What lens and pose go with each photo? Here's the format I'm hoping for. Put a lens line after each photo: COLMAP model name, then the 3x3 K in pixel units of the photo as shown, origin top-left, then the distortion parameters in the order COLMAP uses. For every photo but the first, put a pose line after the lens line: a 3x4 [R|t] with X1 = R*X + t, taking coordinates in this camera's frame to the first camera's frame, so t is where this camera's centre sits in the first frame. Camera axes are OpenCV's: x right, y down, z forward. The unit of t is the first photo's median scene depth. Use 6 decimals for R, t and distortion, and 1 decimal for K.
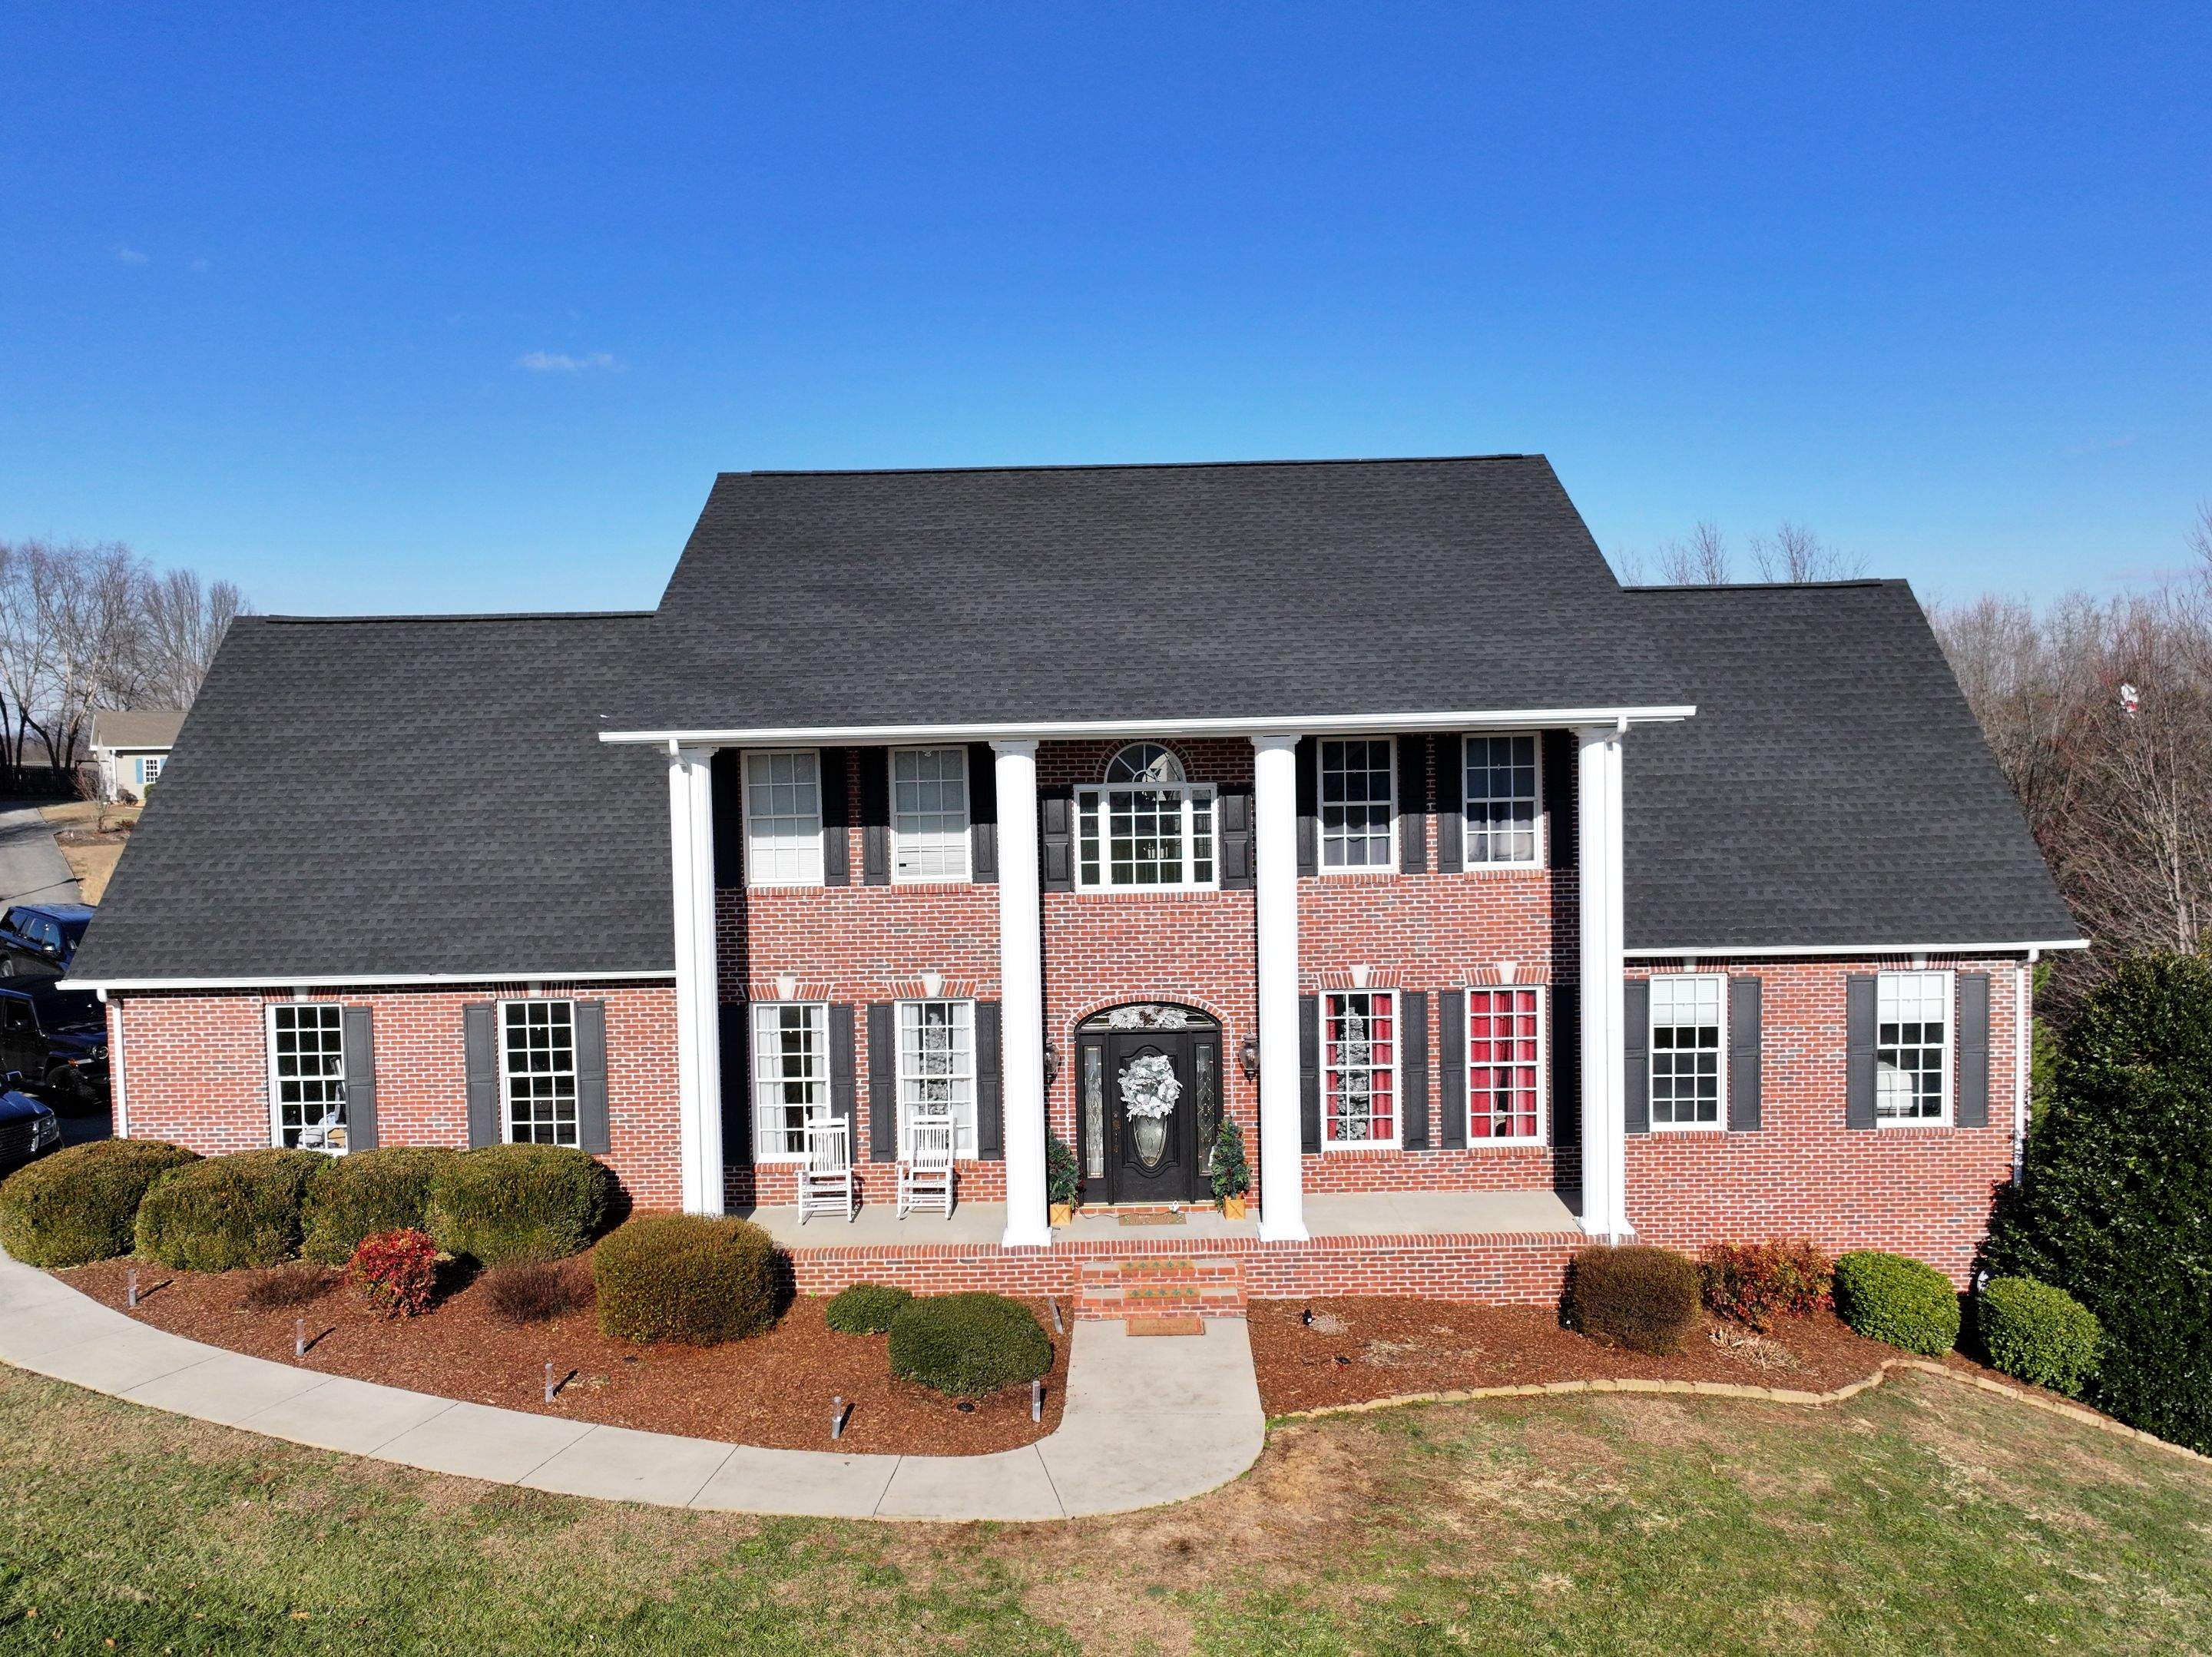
lens RADIAL K [[1776.5, 0, 1106.9], [0, 1776.5, 841.2], [0, 0, 1]] dist [0.006874, 0.000207]
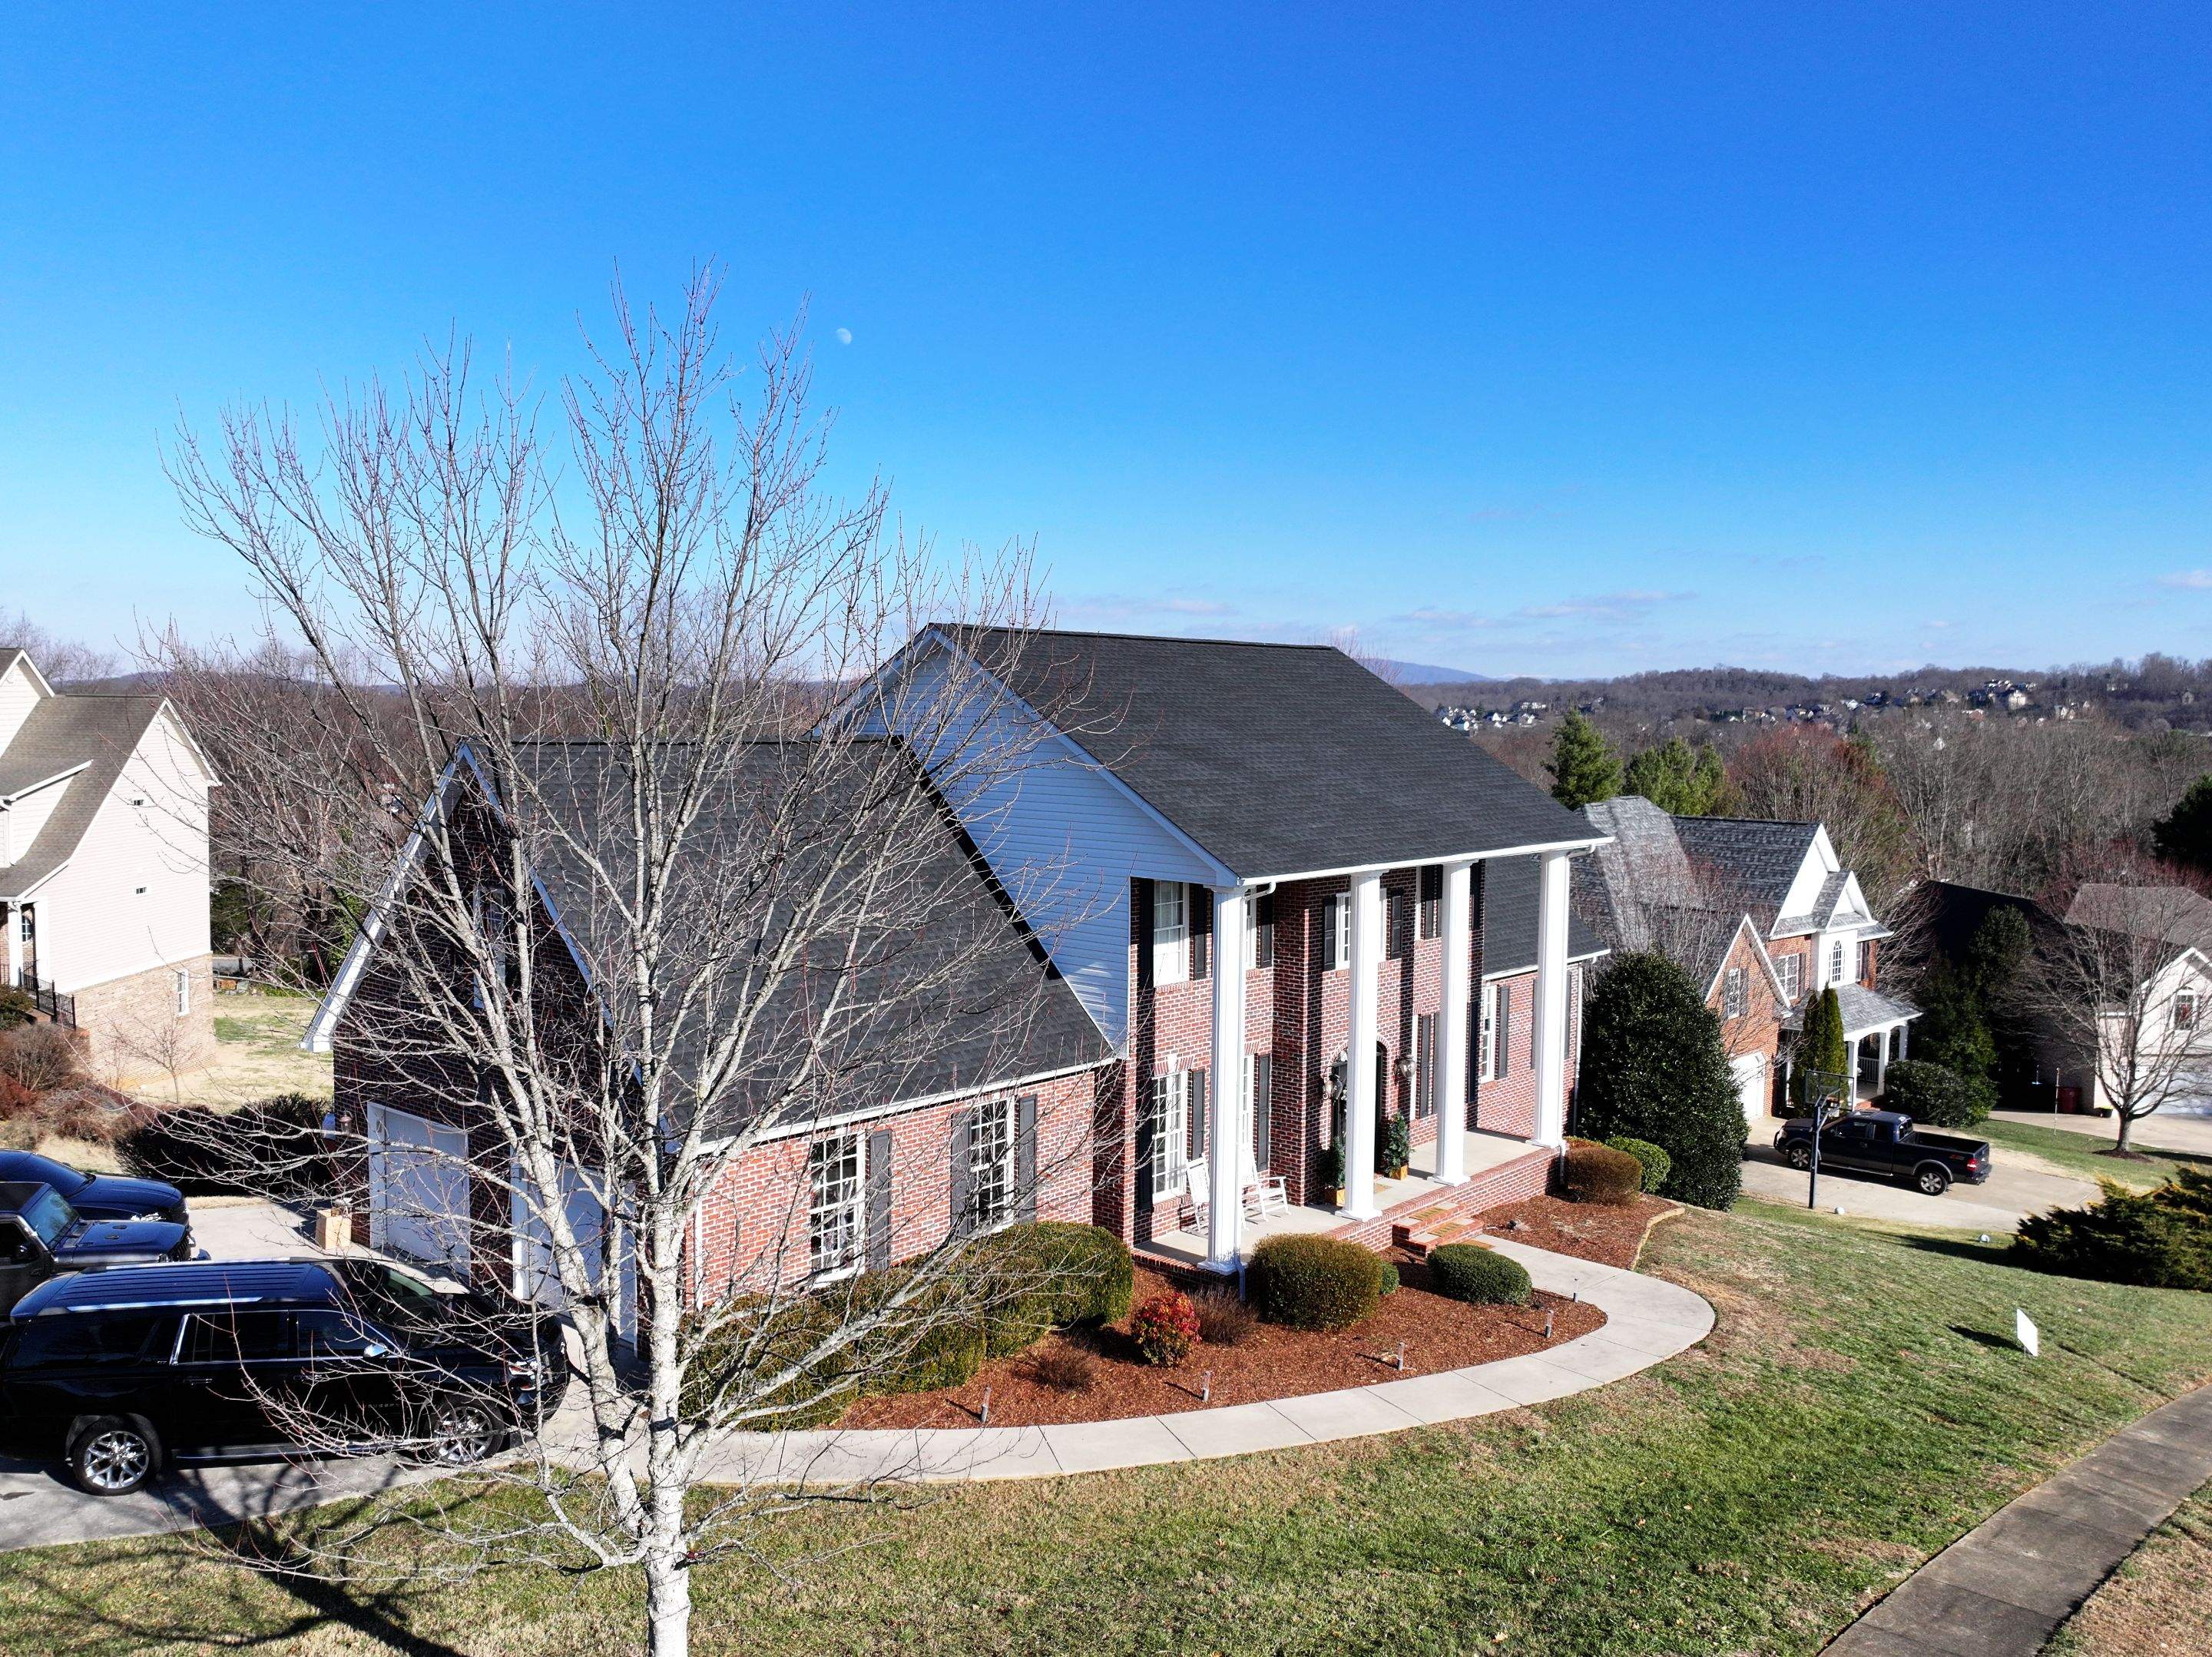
lens RADIAL K [[1776.5, 0, 1106.9], [0, 1776.5, 841.2], [0, 0, 1]] dist [0.006874, 0.000207]
pose [[0.638161, -0.024725, 0.769506, -1.181127], [0.022085, 0.999661, 0.013804, -0.094387], [-0.769586, 0.008185, 0.638490, 0.223526]]
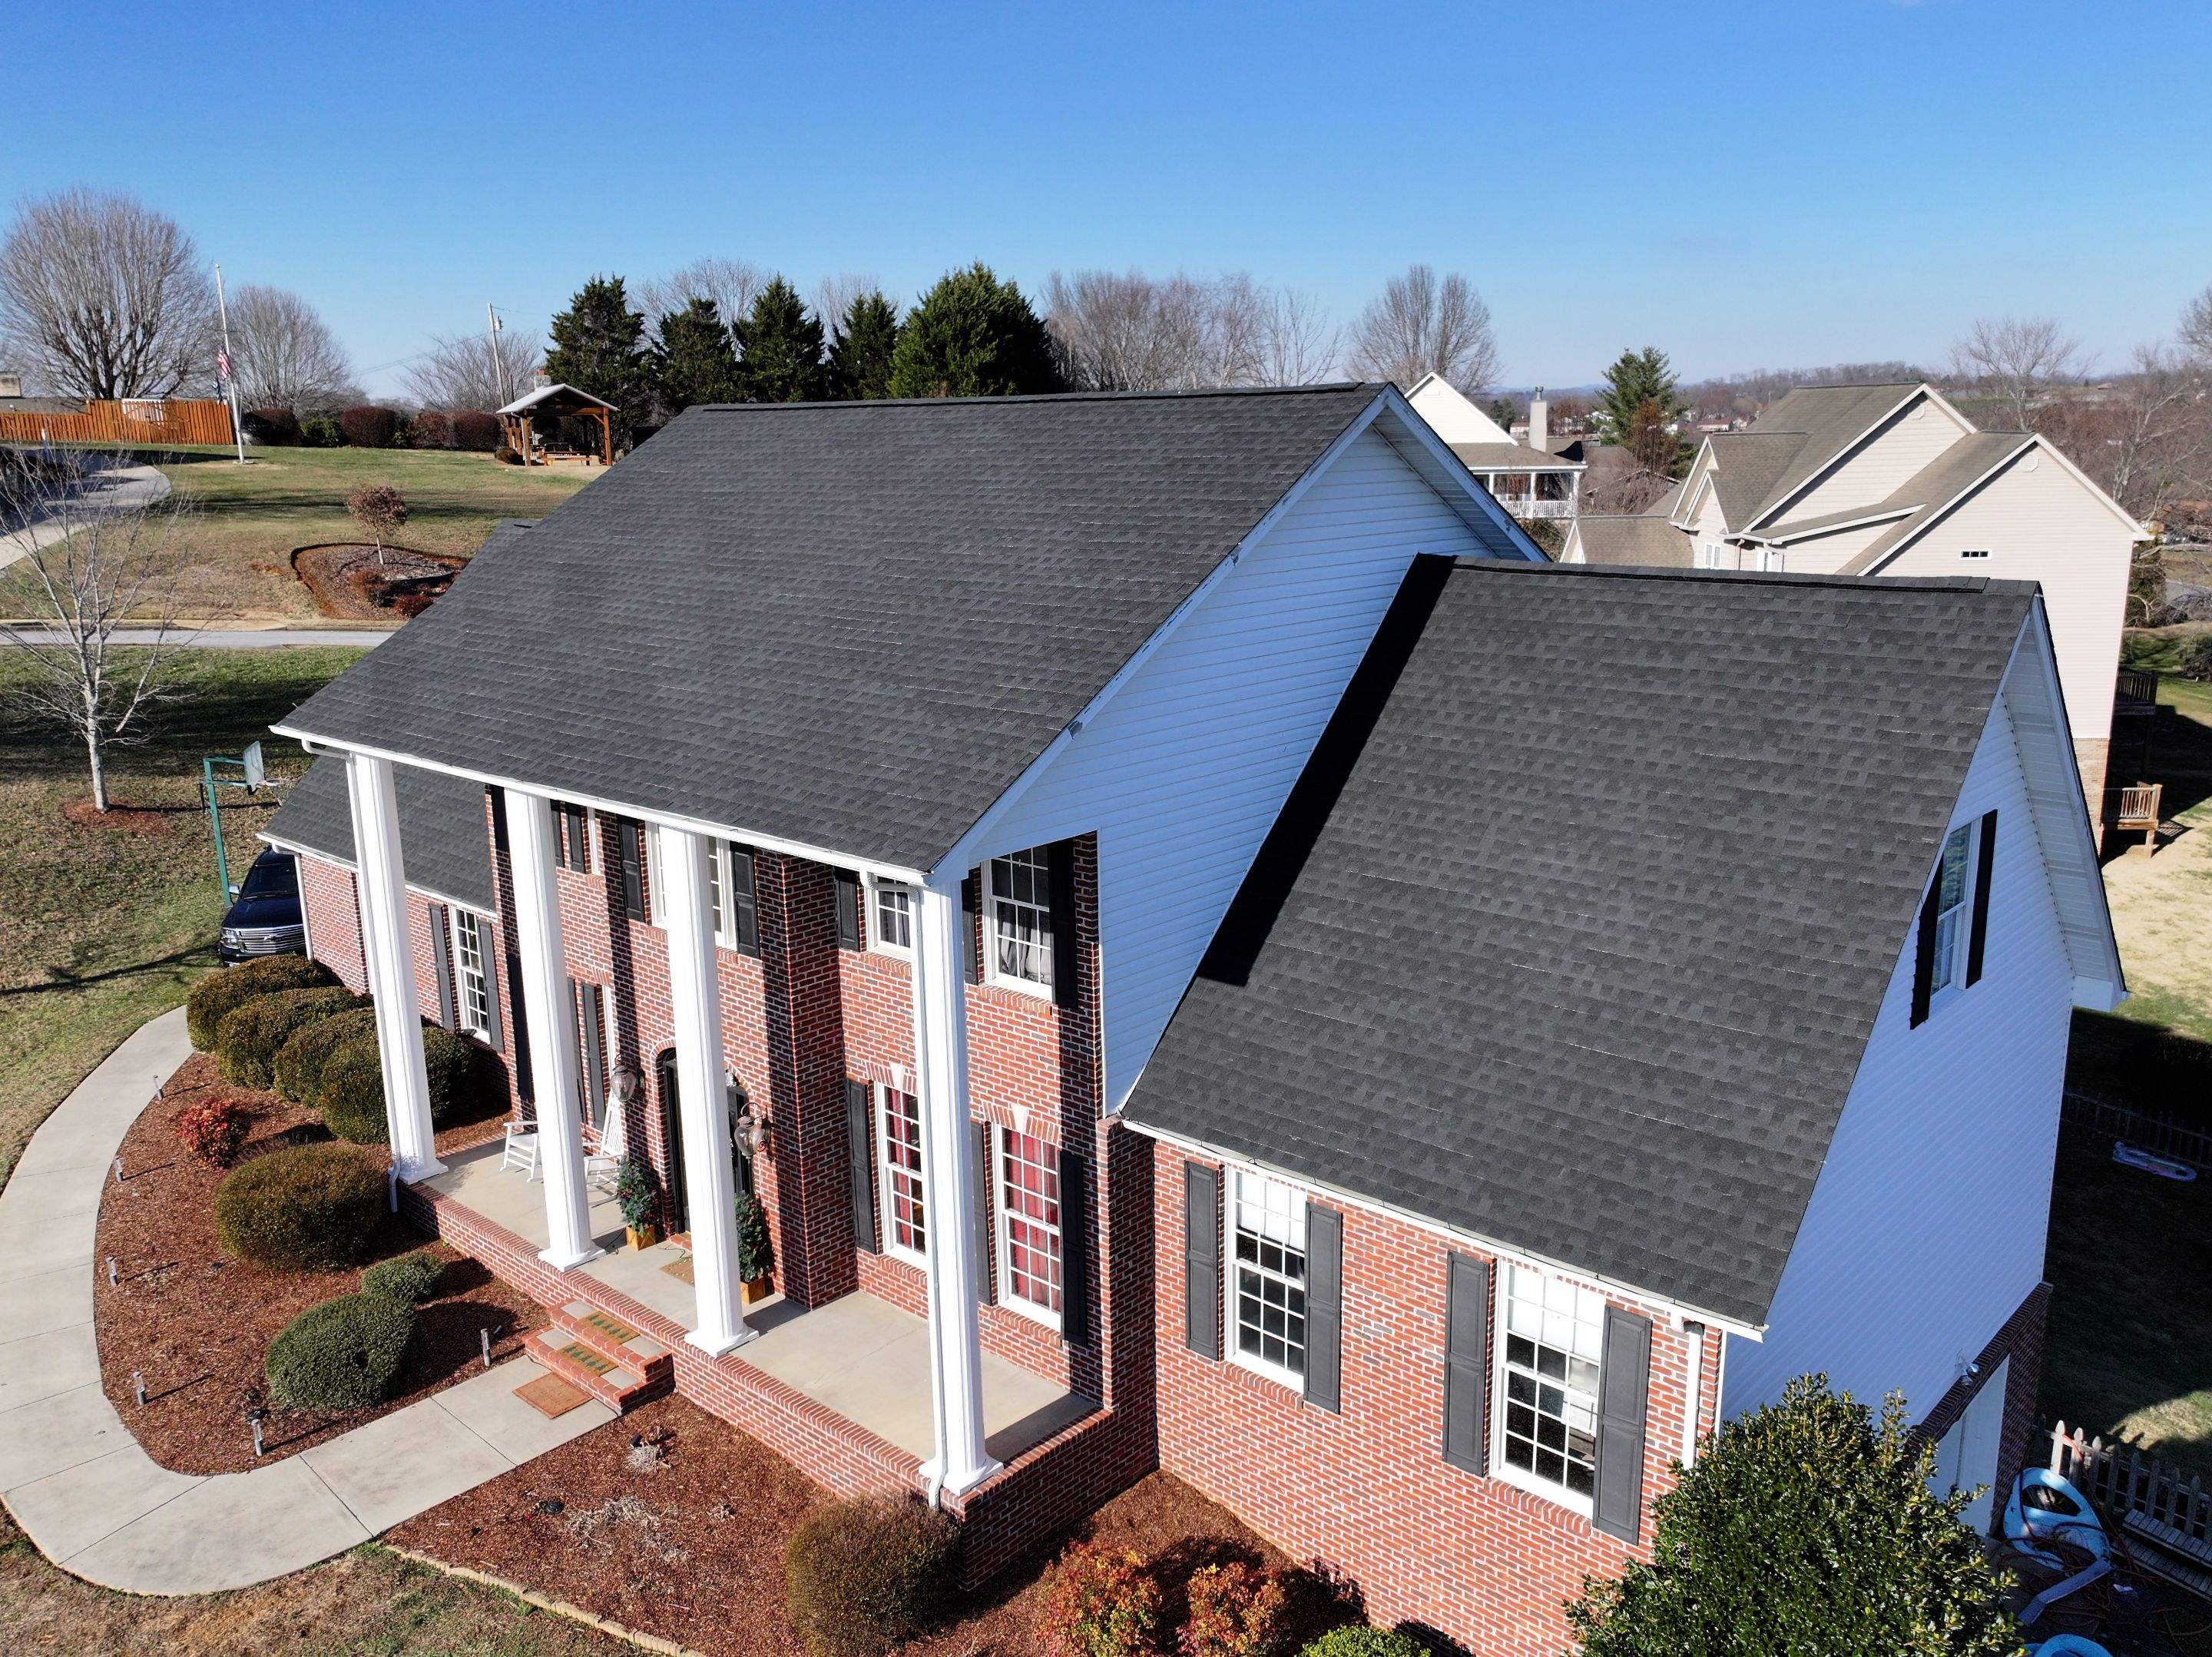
lens RADIAL K [[1776.5, 0, 1106.9], [0, 1776.5, 841.2], [0, 0, 1]] dist [0.006874, 0.000207]
pose [[0.738088, 0.162380, -0.654873, 0.751223], [-0.034739, 0.978466, 0.203464, -0.209216], [0.673809, -0.127425, 0.727835, 0.466141]]
